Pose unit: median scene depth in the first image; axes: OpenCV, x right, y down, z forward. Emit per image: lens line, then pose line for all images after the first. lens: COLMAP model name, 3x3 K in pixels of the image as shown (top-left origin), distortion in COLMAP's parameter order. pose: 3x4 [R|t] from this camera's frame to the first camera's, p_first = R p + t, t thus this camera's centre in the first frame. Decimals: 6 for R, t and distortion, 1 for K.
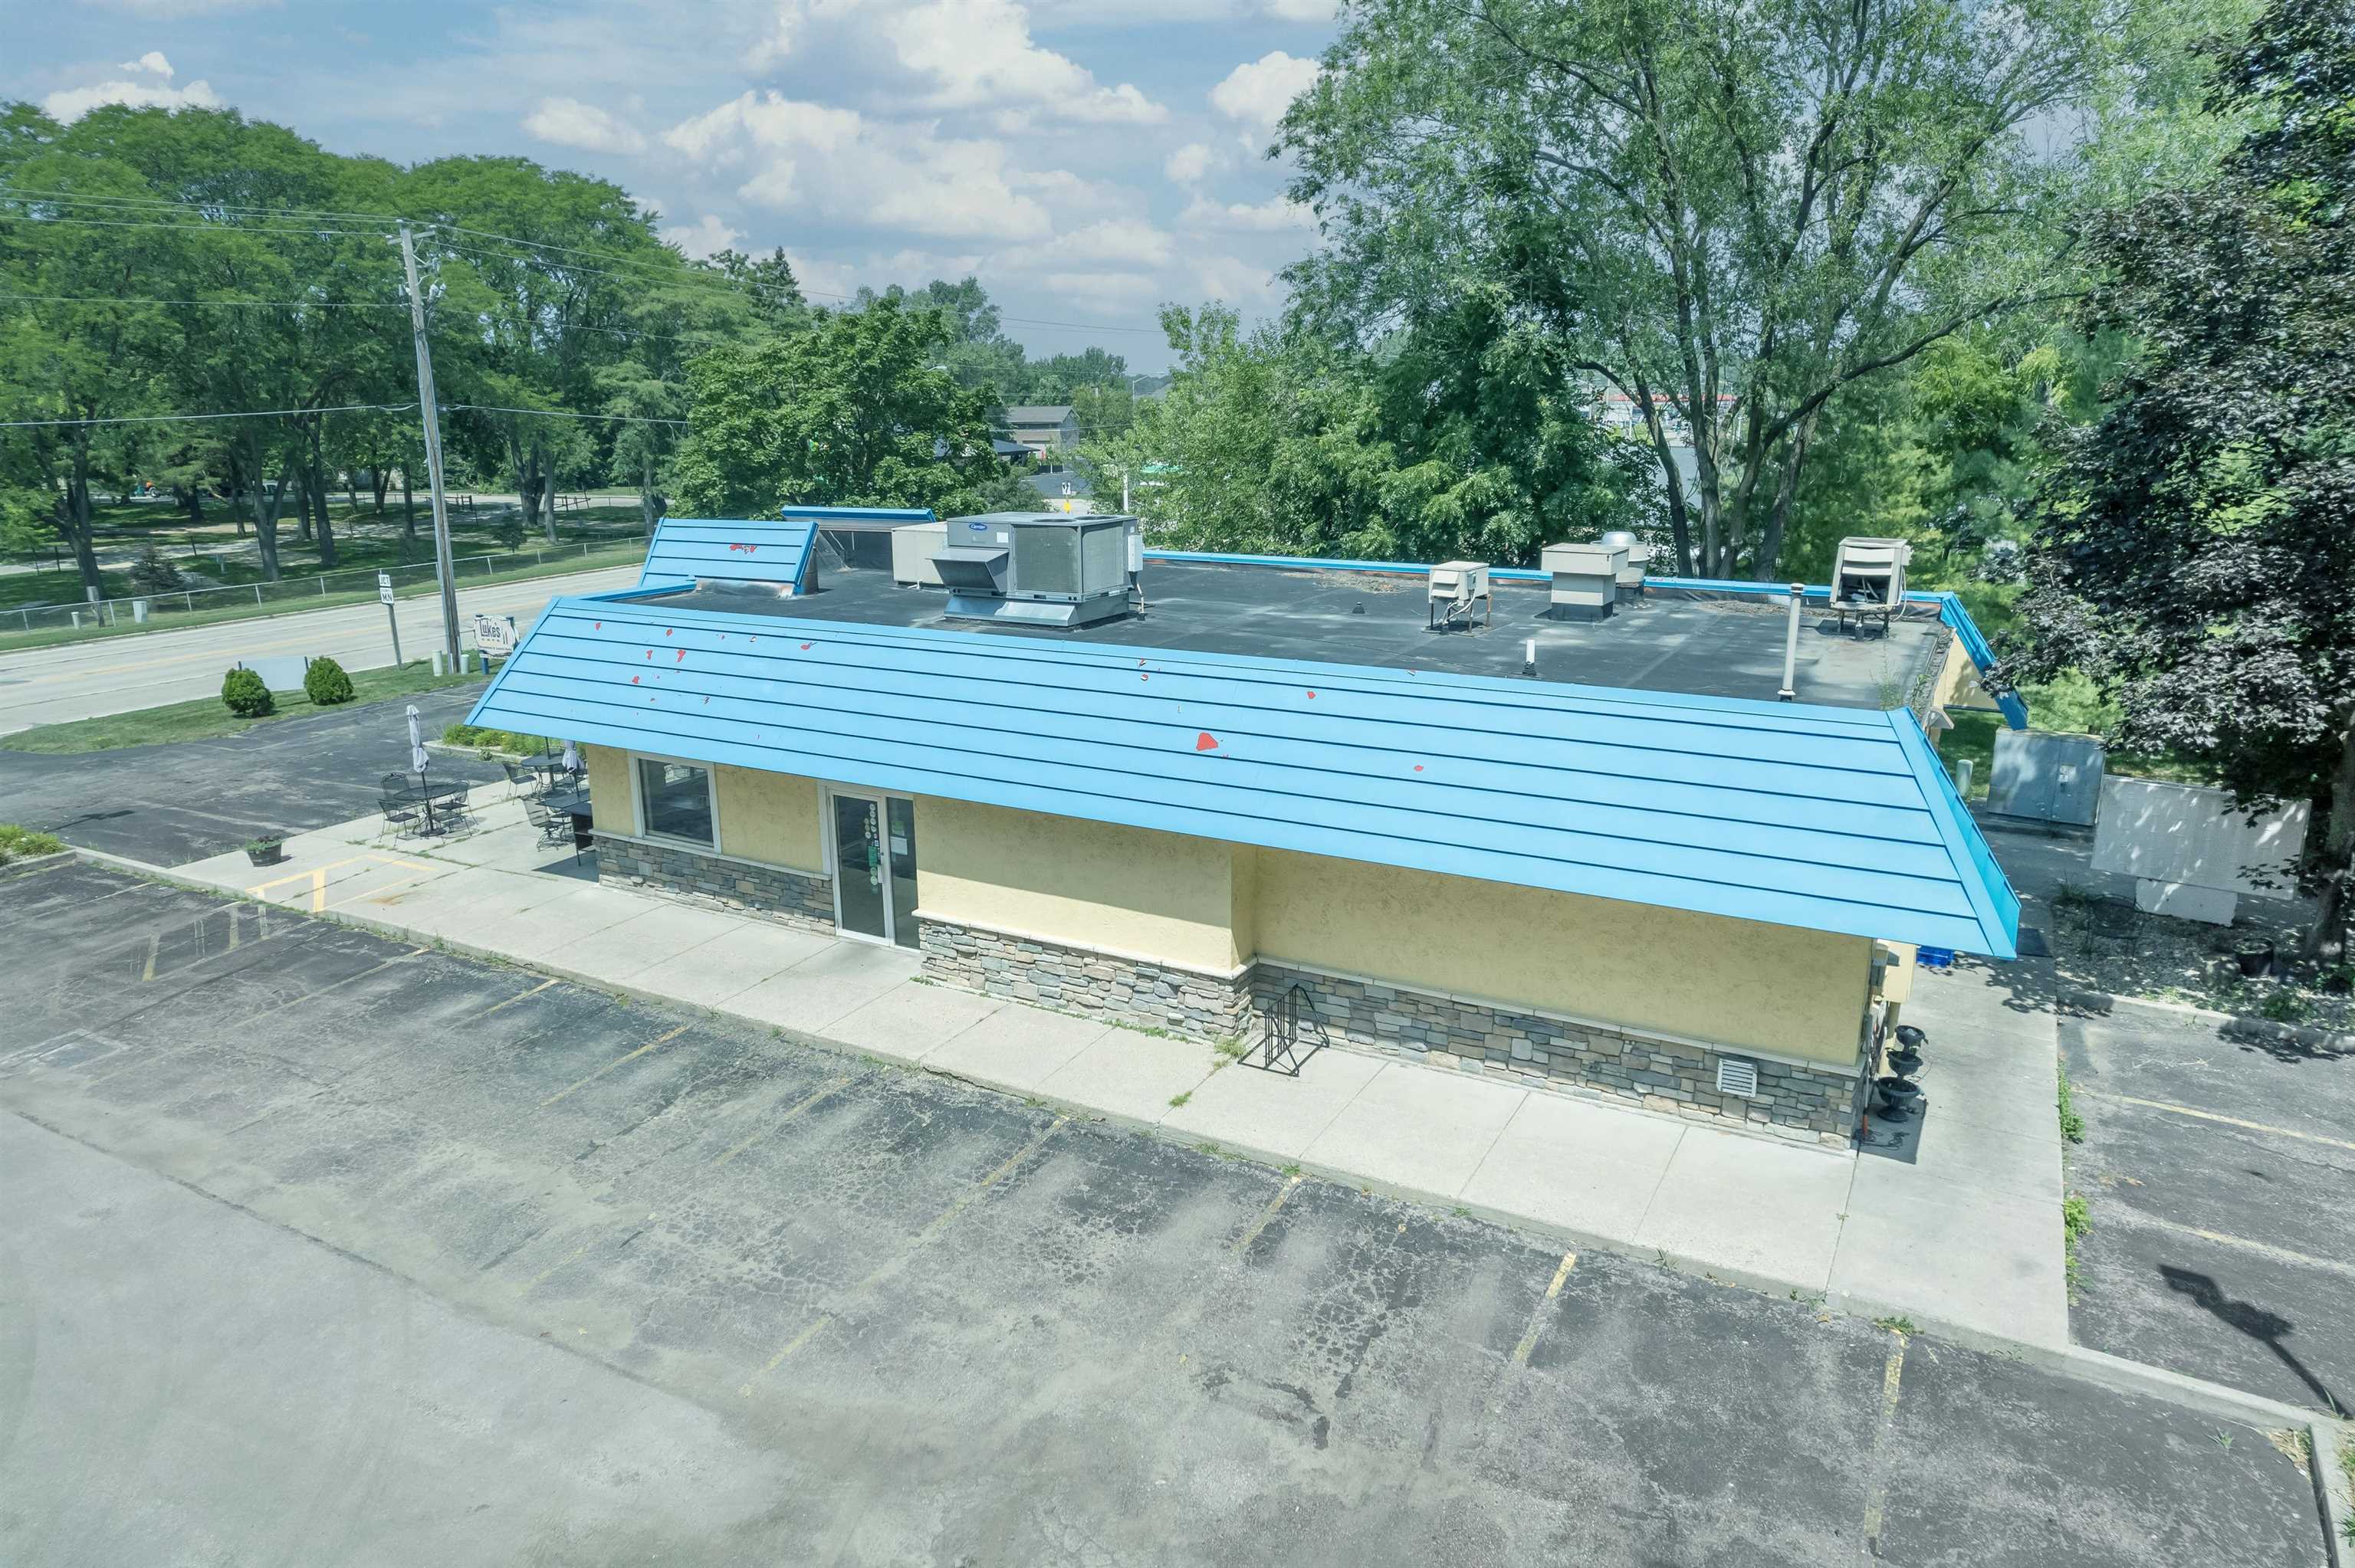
lens RADIAL K [[1517.7, 0, 1176.7], [0, 1517.7, 766.3], [0, 0, 1]] dist [-0.065908, 0.053067]
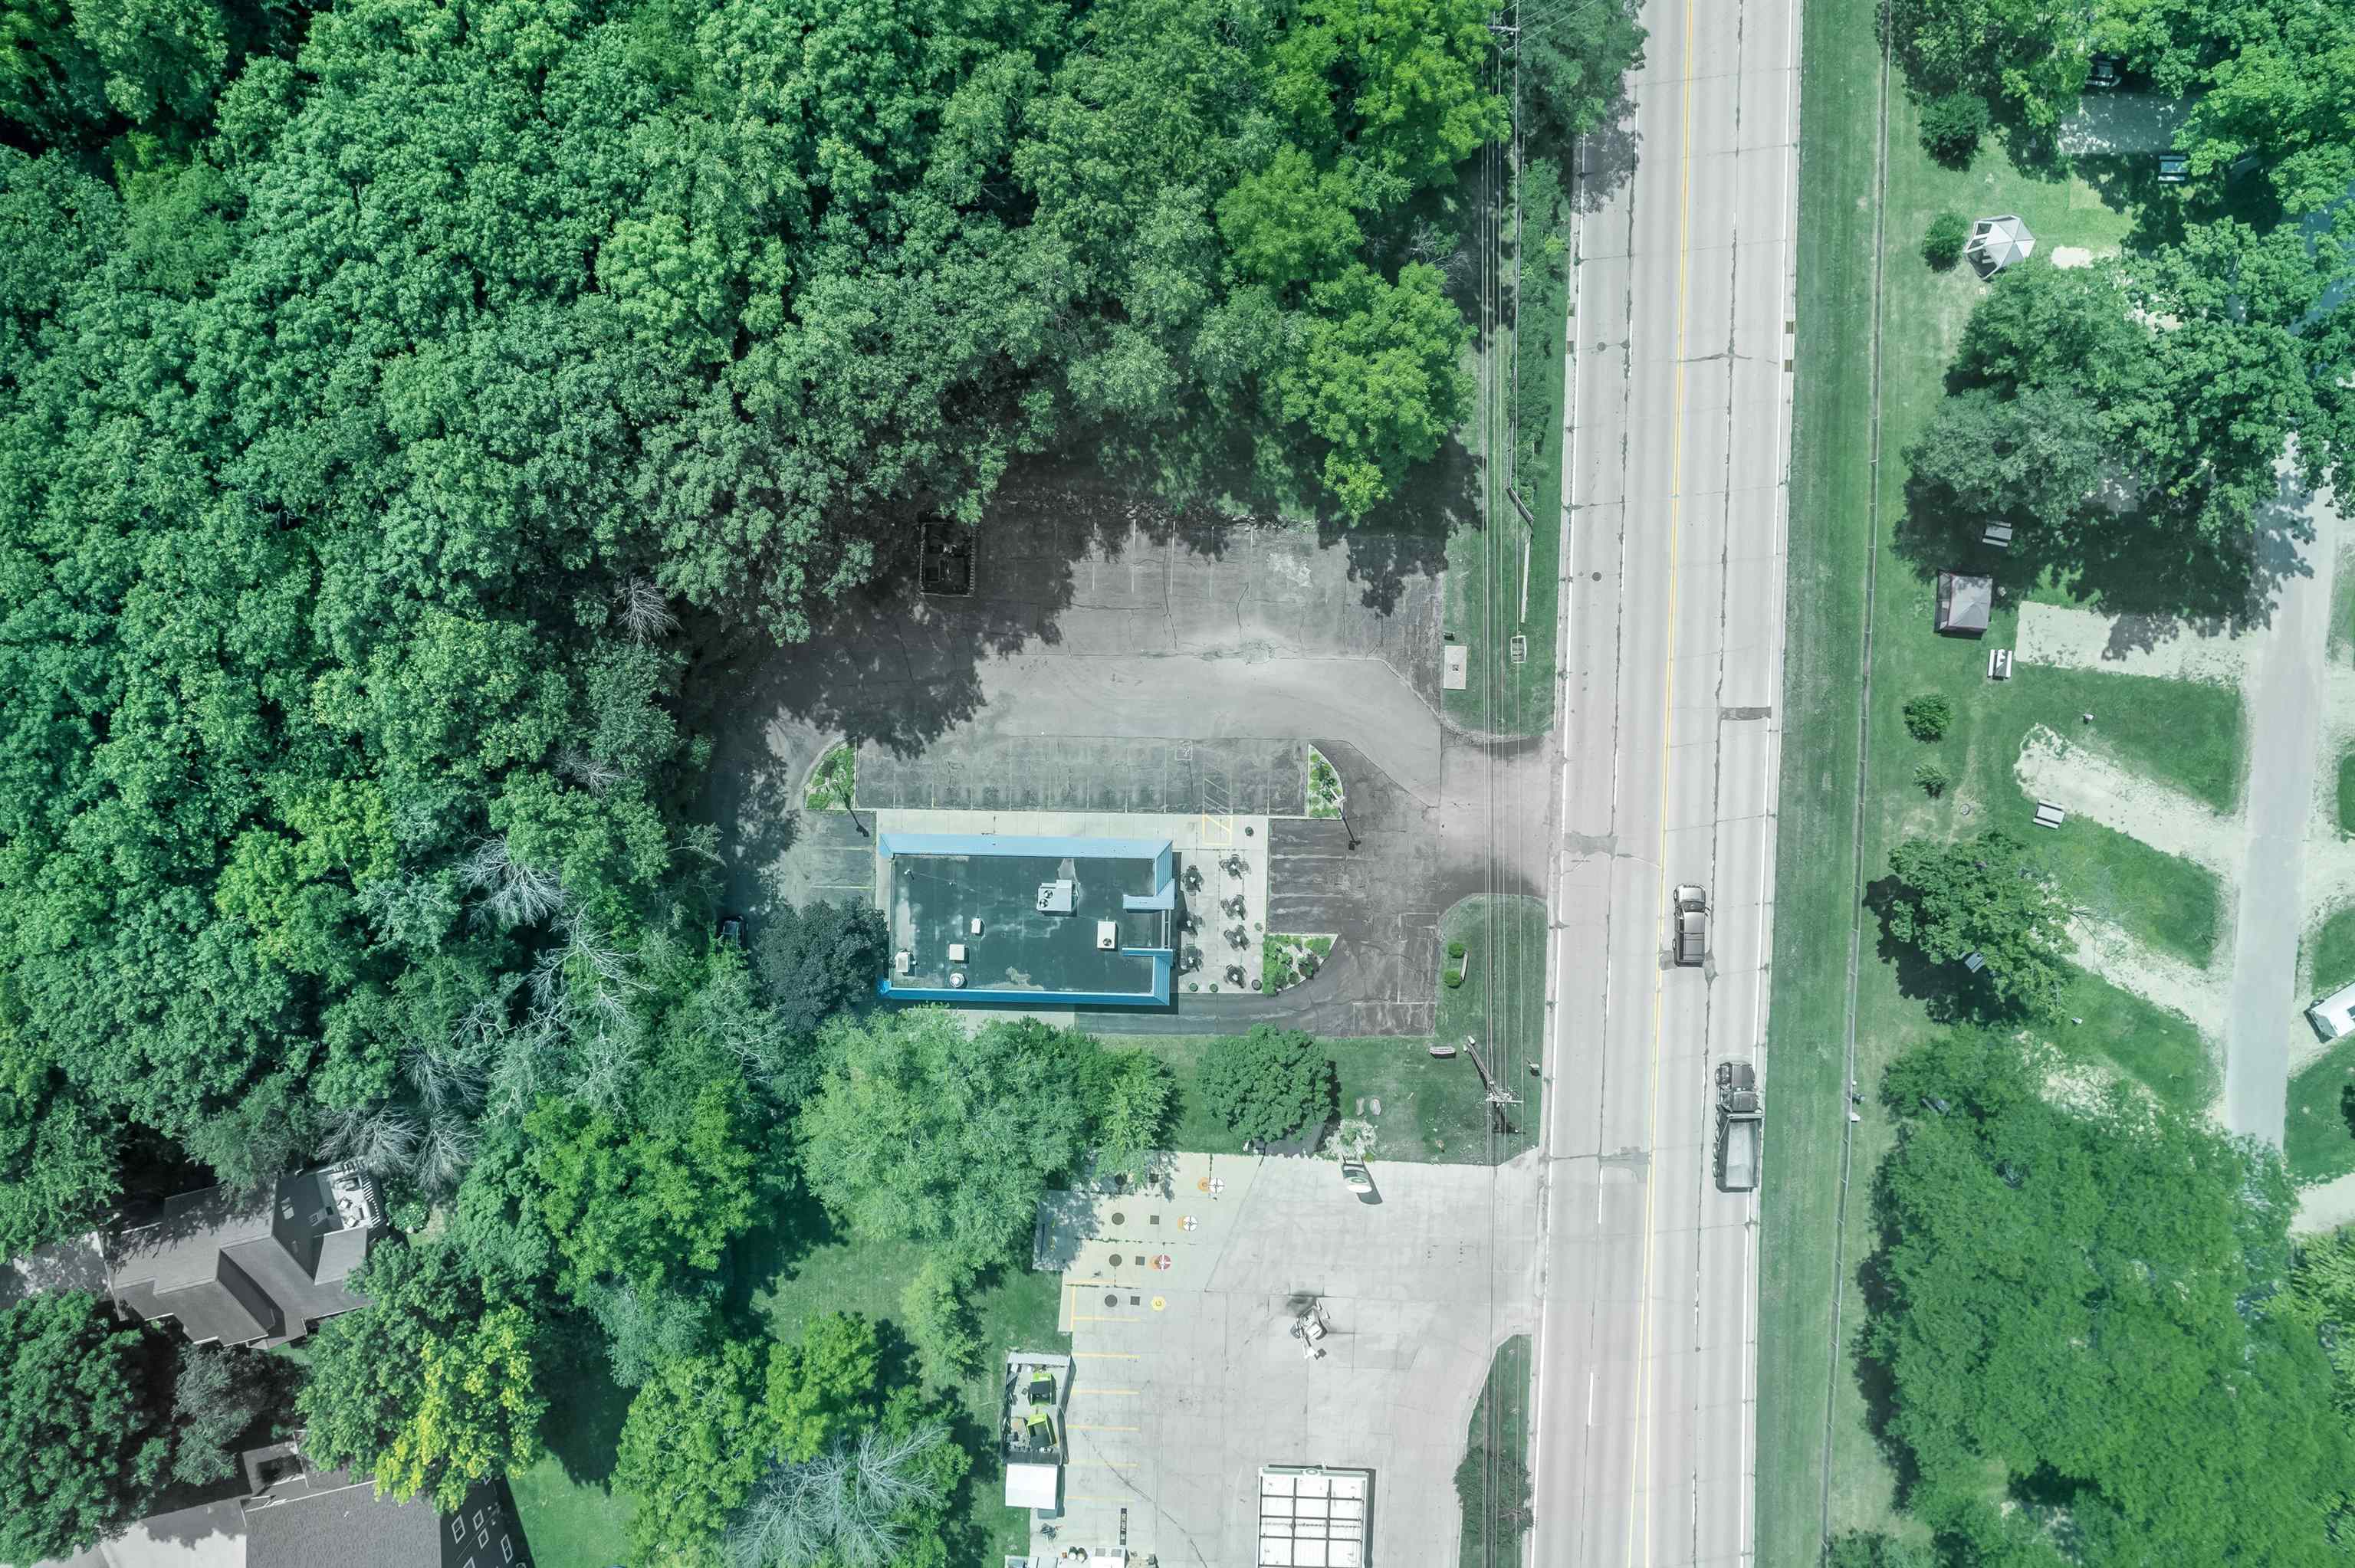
lens RADIAL K [[1603.7, 0, 1123.8], [0, 1603.7, 683.7], [0, 0, 1]] dist [-0.044458, 0.016488]
pose [[-0.880616, 0.469494, 0.063955, -1.090957], [-0.071431, -0.264972, 0.961607, -5.723578], [0.468415, 0.842238, 0.266876, -0.977540]]
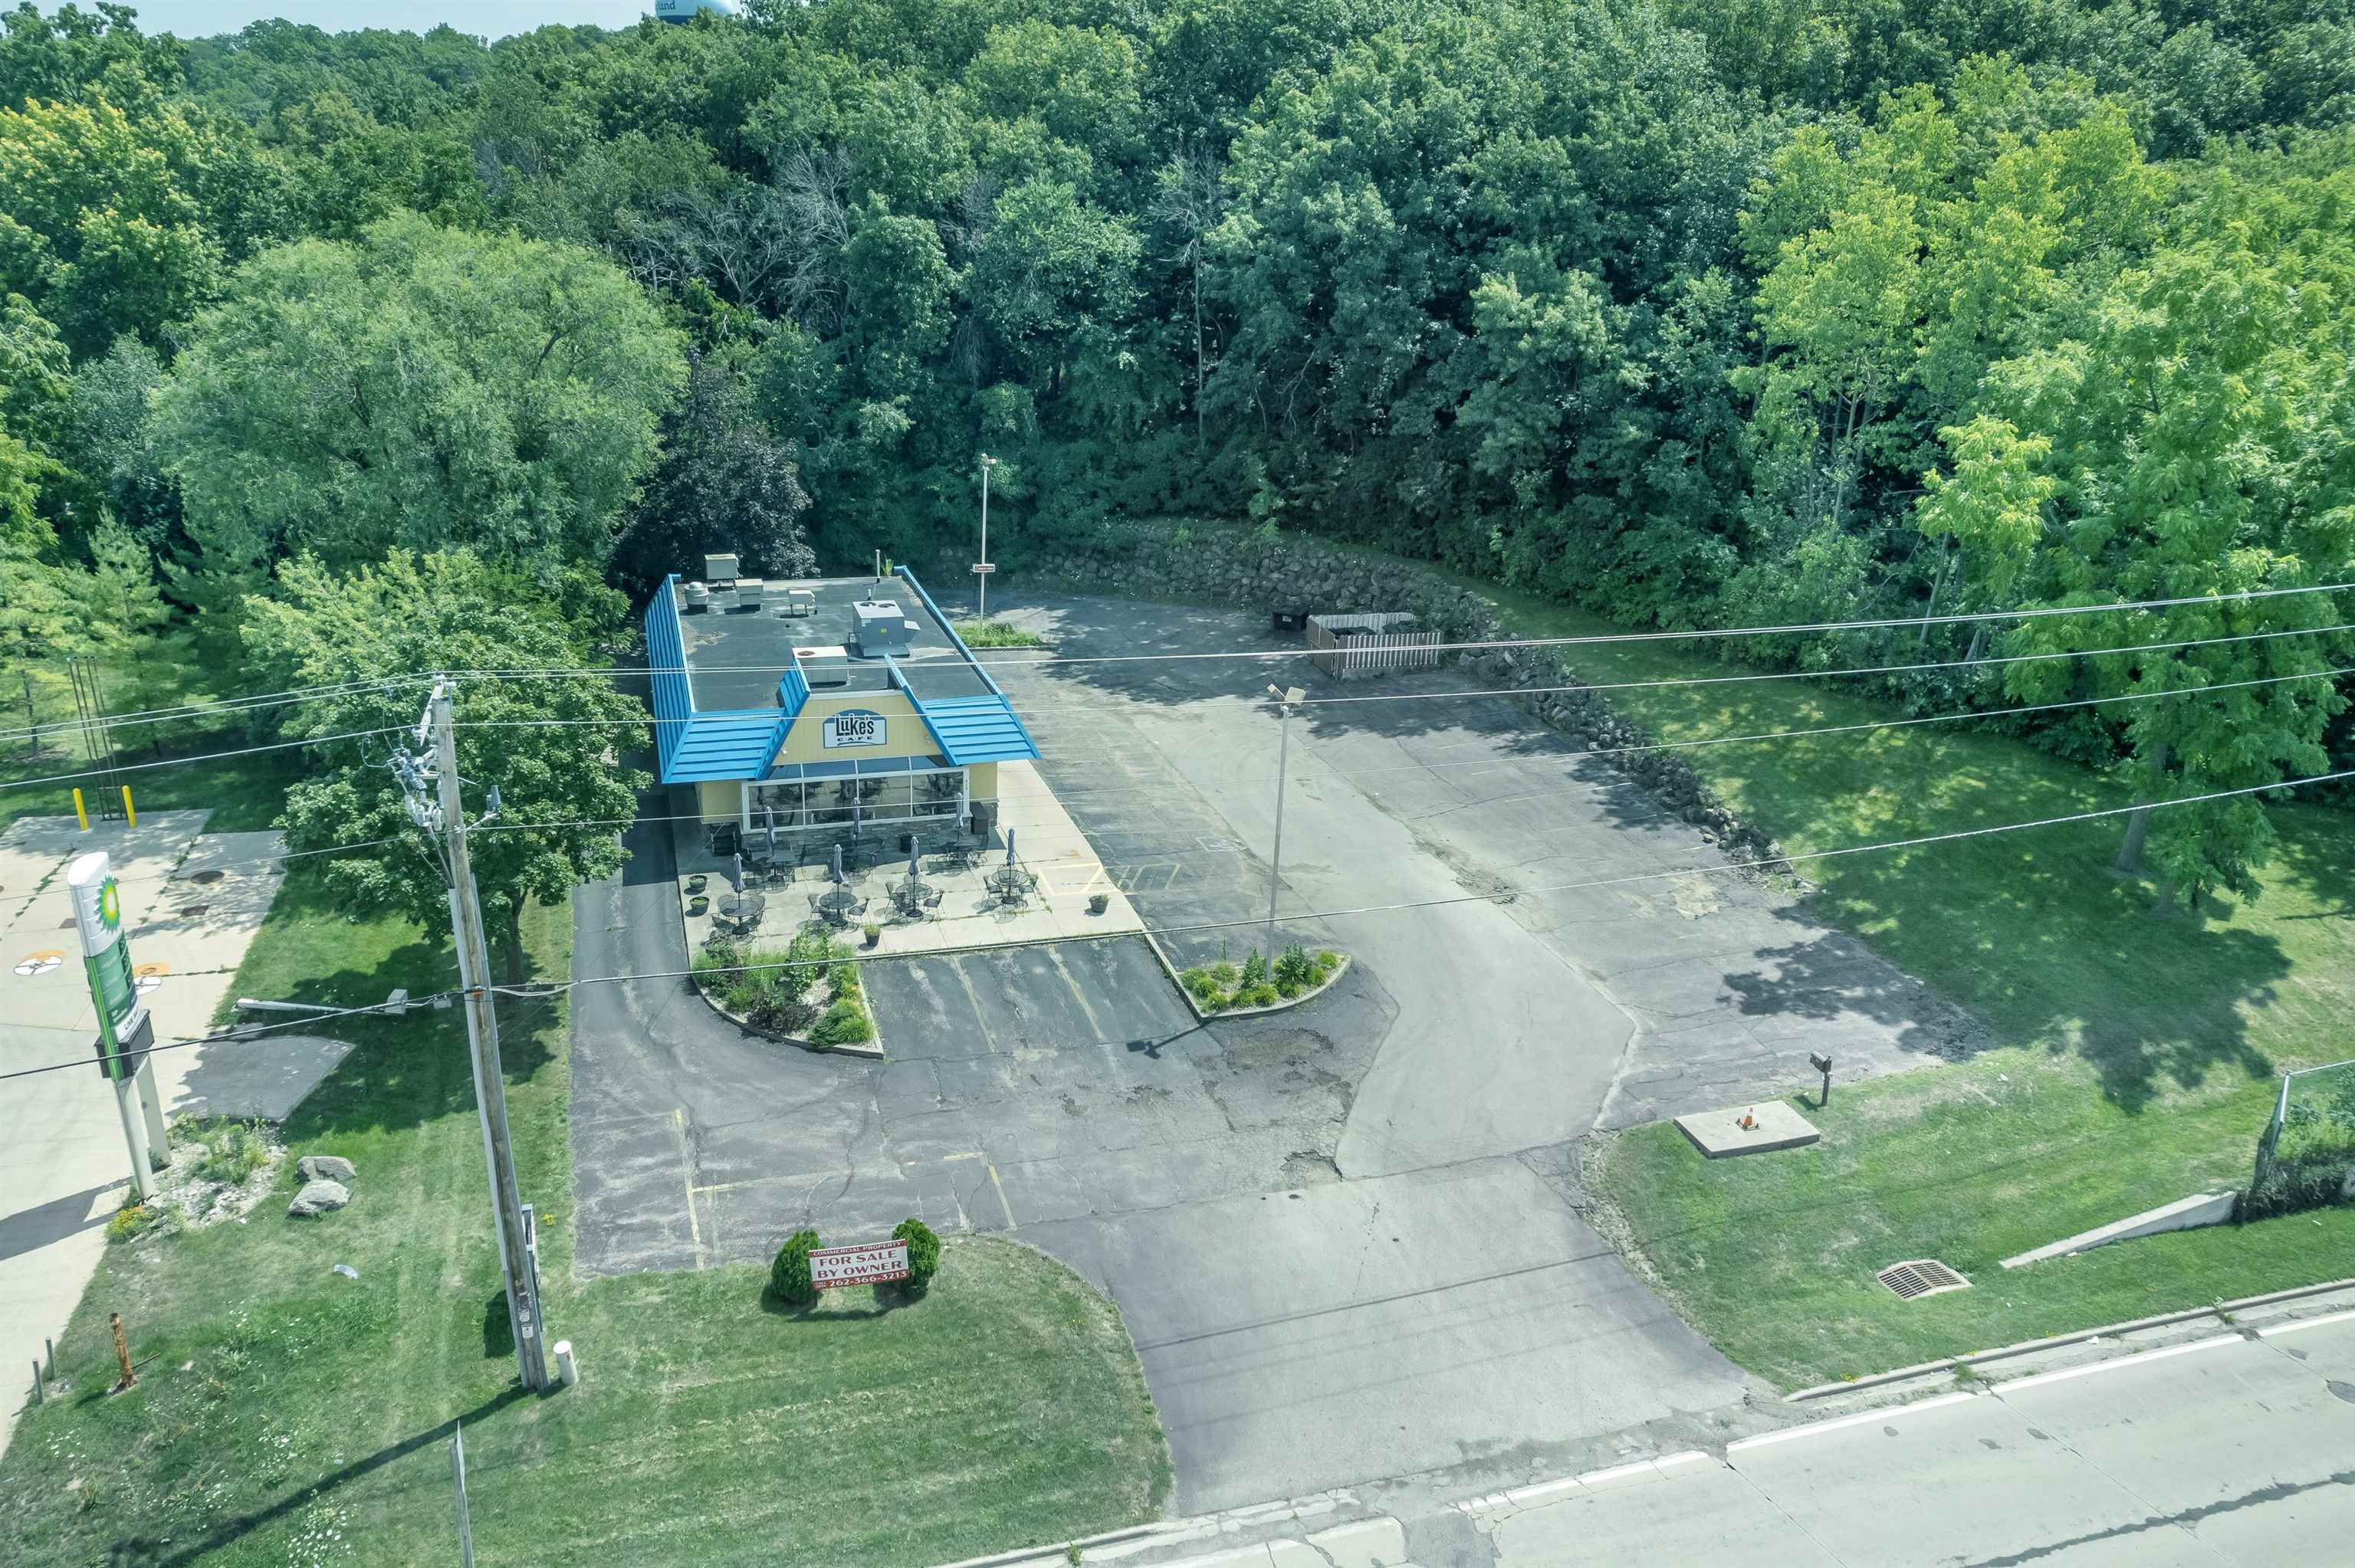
lens RADIAL K [[1603.7, 0, 1093.9], [0, 1603.7, 808.4], [0, 0, 1]] dist [-0.044458, 0.016488]
pose [[-0.708747, -0.268970, 0.652176, -2.488171], [0.147625, 0.847451, 0.509935, -1.367422], [-0.689844, 0.457692, -0.560921, 2.776740]]
